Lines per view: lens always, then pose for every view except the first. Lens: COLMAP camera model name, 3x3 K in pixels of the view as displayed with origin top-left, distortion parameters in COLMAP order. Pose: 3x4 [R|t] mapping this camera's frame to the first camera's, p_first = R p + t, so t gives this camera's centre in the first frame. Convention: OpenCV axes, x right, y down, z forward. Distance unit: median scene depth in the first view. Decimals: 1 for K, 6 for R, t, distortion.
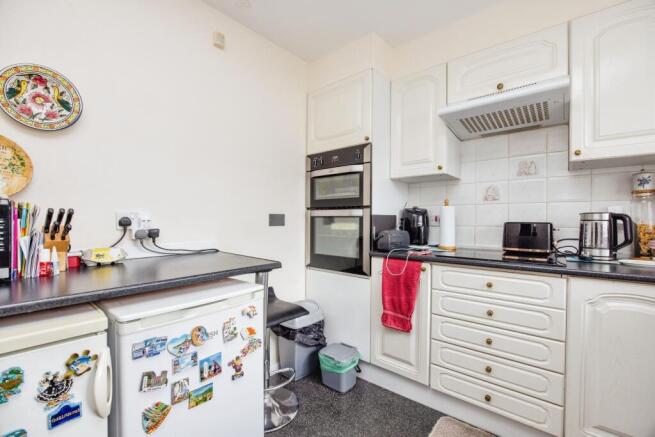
lens RADIAL K [[283.1, 0, 331.4], [0, 283.1, 221.2], [0, 0, 1]] dist [-0.013010, -0.000032]
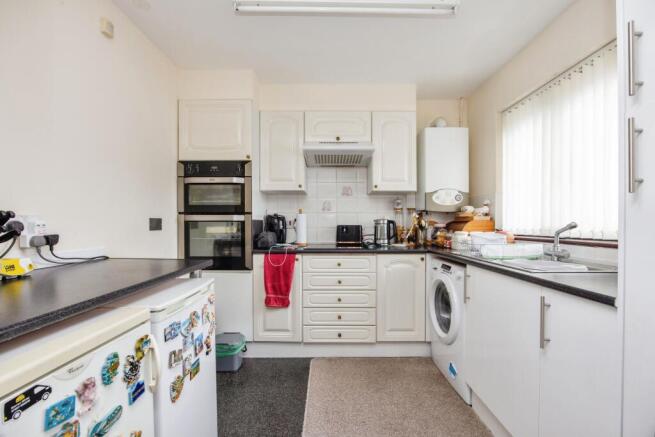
lens RADIAL K [[284.2, 0, 332.4], [0, 284.2, 224.1], [0, 0, 1]] dist [-0.008922, 0.000304]
pose [[0.758535, -0.002767, 0.651627, -0.432758], [0.006249, 0.999976, -0.003027, 0.002205], [-0.651602, 0.006368, 0.758534, -0.169261]]
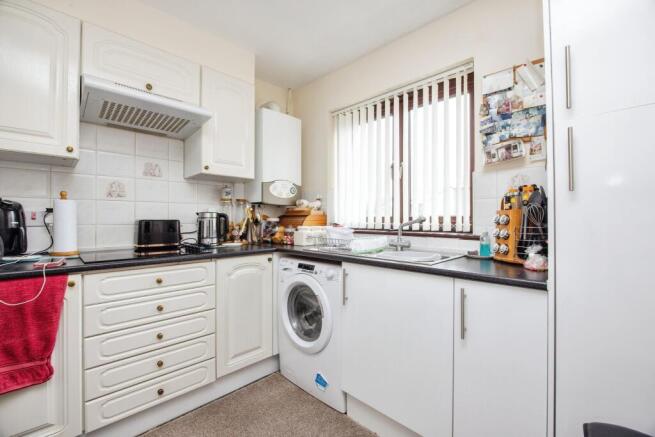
lens RADIAL K [[277.3, 0, 327.5], [0, 277.3, 218.5], [0, 0, 1]] dist [-0.012108, 0.000167]
pose [[0.084739, -0.001753, 0.996402, -0.319314], [0.005843, 0.999982, 0.001262, 0.001443], [-0.996386, 0.005715, 0.084747, 0.252248]]
